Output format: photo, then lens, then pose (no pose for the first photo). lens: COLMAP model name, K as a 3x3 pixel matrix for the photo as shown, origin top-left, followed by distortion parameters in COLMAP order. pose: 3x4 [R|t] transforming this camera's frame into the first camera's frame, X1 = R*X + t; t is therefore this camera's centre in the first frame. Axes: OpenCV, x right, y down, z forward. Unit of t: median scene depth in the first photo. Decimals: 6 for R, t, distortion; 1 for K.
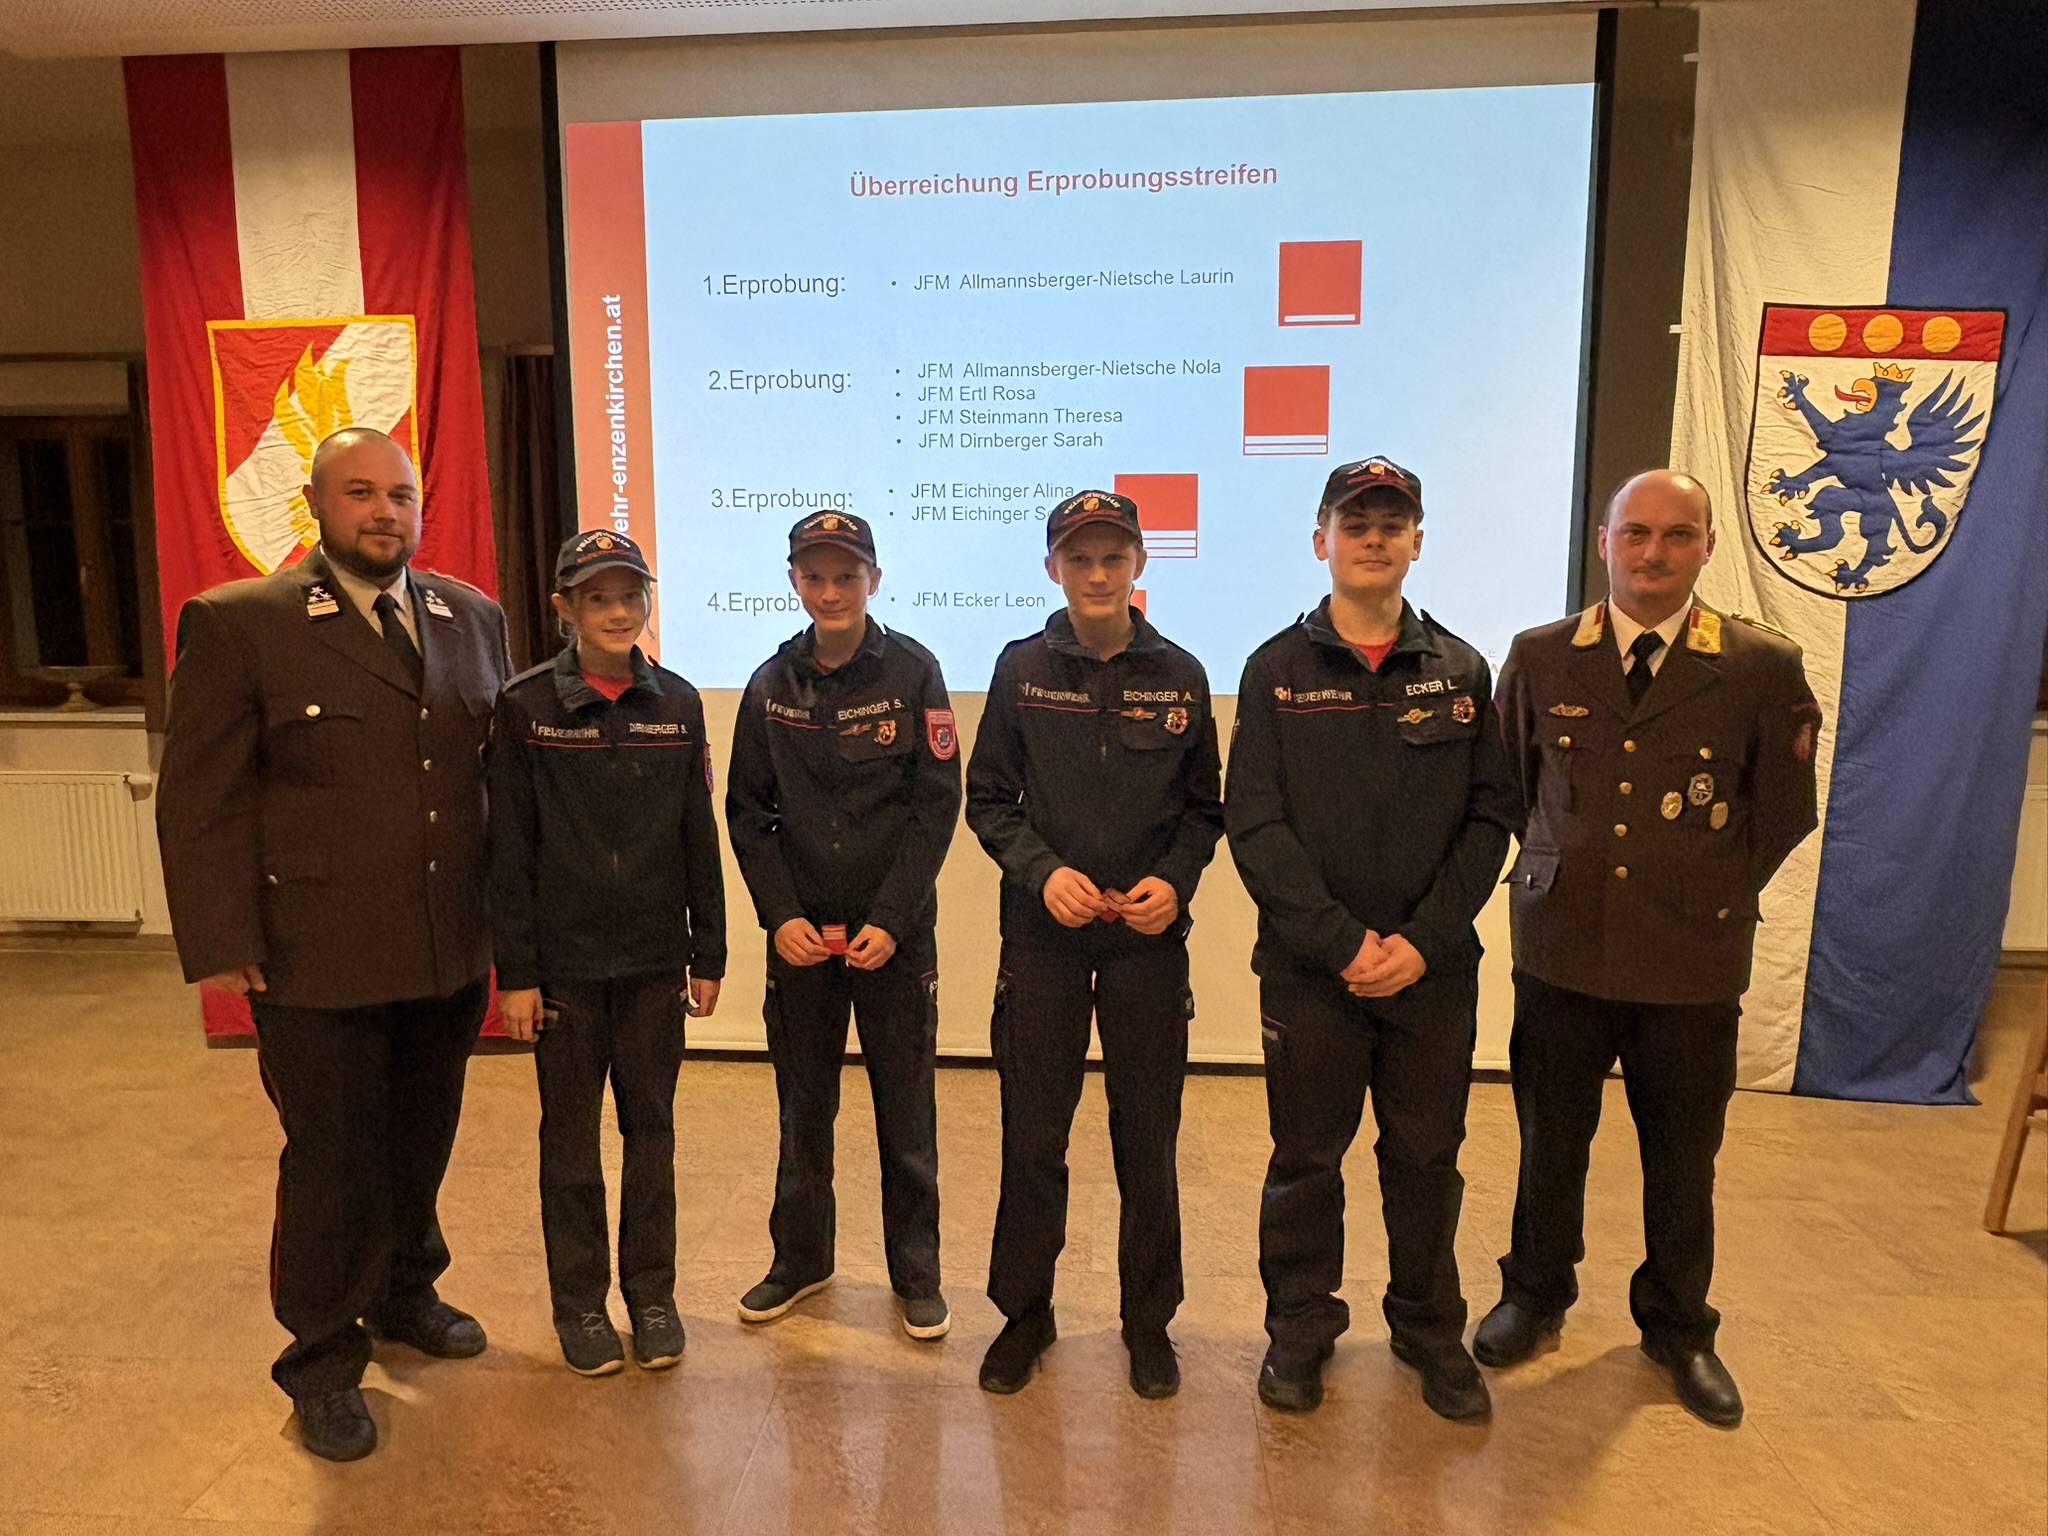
lens RADIAL K [[1327.0, 0, 1037.1], [0, 1327.0, 794.9], [0, 0, 1]] dist [-0.011472, 0.013258]
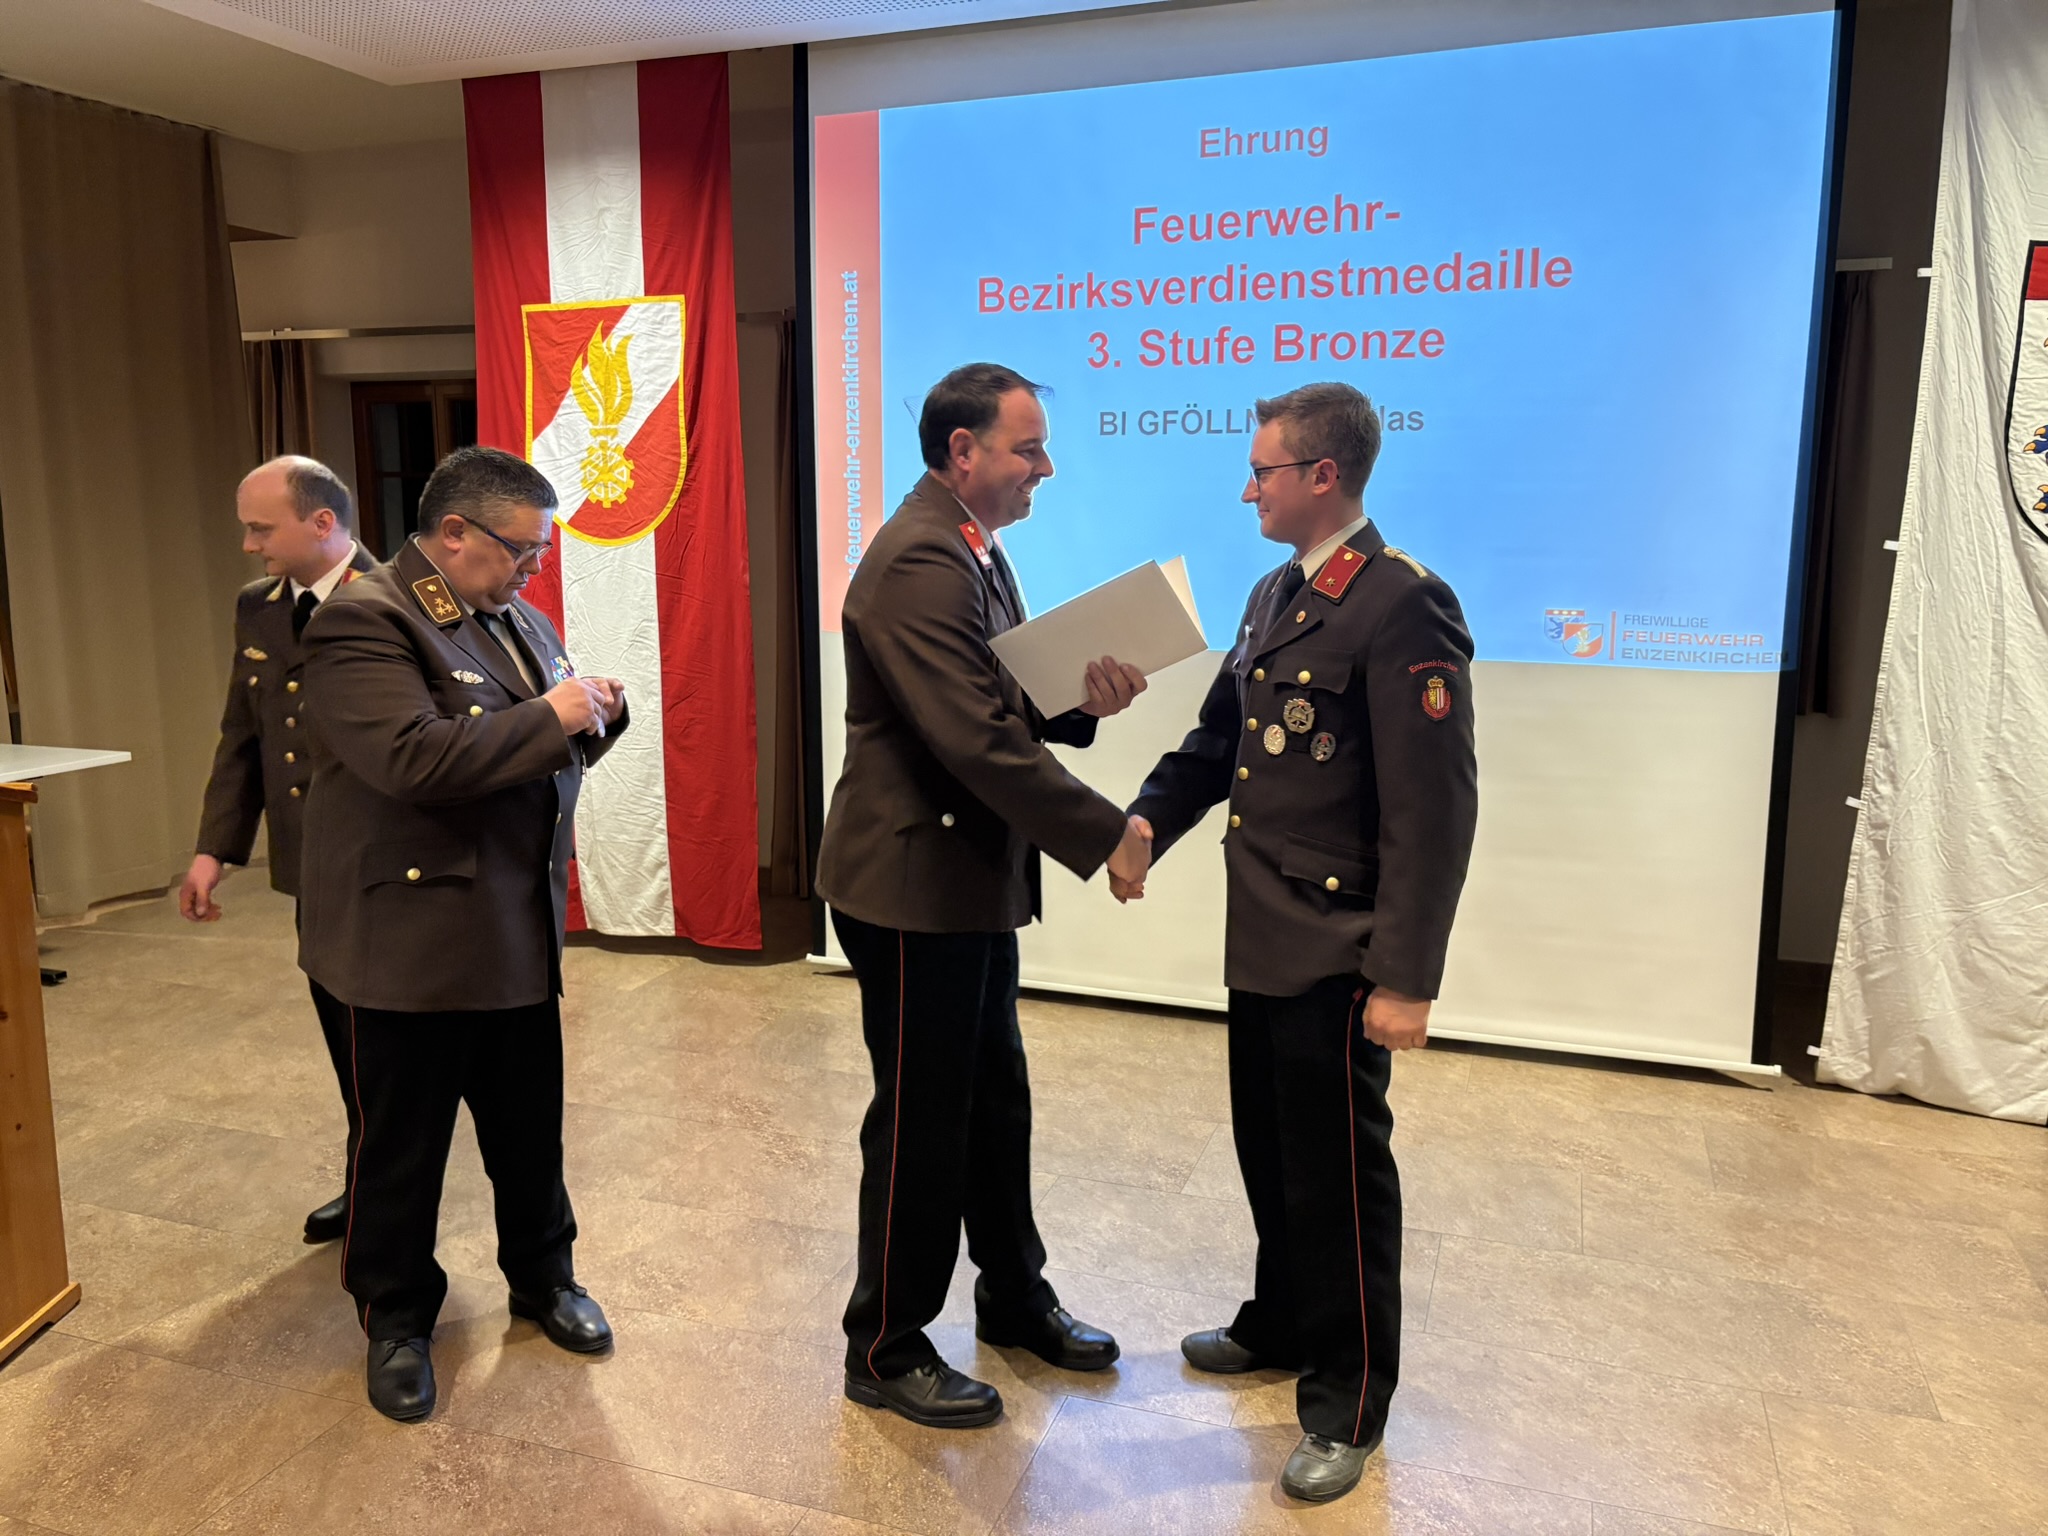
lens RADIAL K [[1491.0, 0, 1050.6], [0, 1491.0, 772.1], [0, 0, 1]] dist [0.026208, -0.023581]
pose [[0.966240, 0.050543, -0.252636, 0.165901], [-0.047057, 0.998695, 0.019828, -0.000825], [0.253309, -0.007270, 0.967358, -0.143105]]
